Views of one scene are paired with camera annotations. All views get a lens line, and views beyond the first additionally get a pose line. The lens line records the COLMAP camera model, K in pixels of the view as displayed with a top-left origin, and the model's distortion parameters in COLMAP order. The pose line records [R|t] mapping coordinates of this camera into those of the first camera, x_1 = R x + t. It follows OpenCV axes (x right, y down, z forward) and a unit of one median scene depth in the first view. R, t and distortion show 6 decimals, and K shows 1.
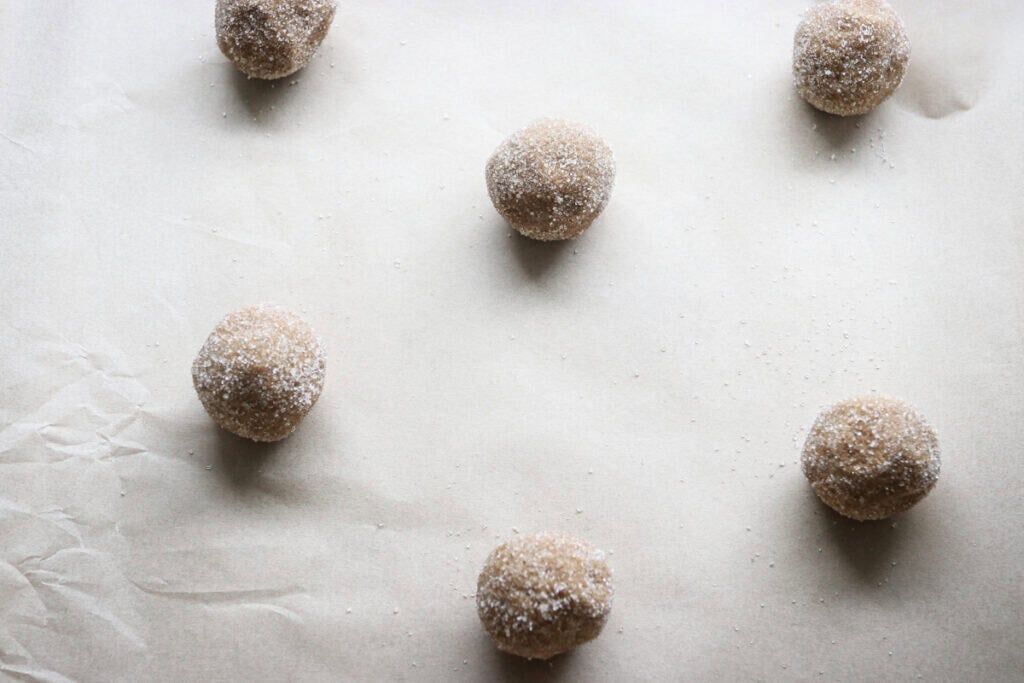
lens RADIAL K [[1675.2, 0, 512.0], [0, 1675.2, 341.5], [0, 0, 1]] dist [-0.060792, 0.028047]
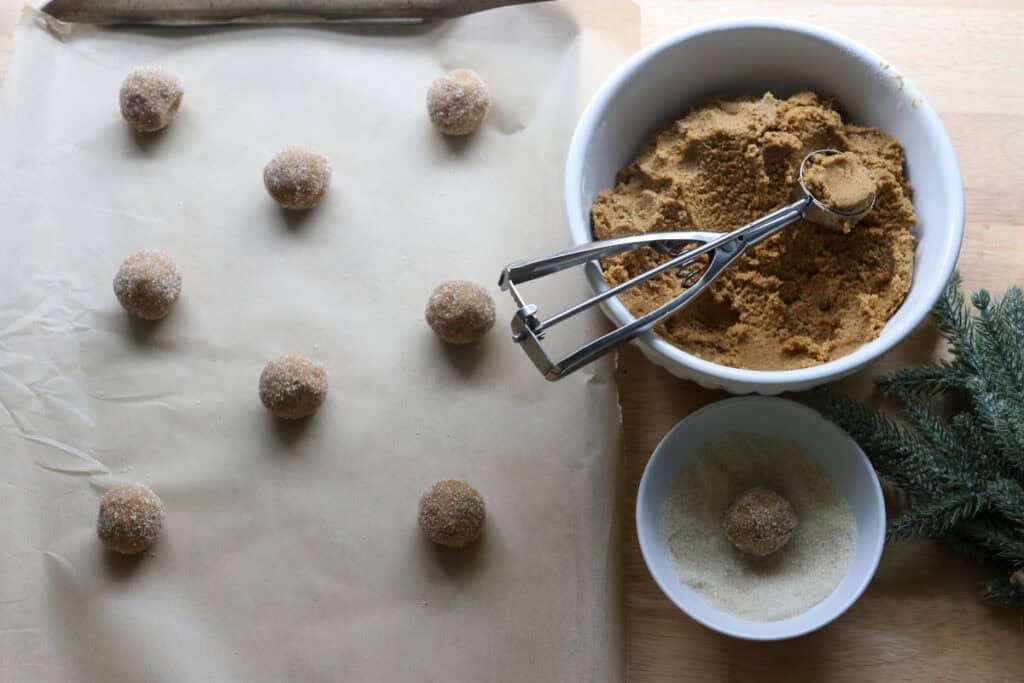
lens RADIAL K [[1675.2, 0, 512.0], [0, 1675.2, 341.5], [0, 0, 1]] dist [-0.060792, 0.028047]
pose [[0.998796, -0.049049, 0.000406, 0.270517], [0.049047, 0.998787, 0.004333, 0.098149], [-0.000618, -0.004308, 0.999991, -0.953105]]
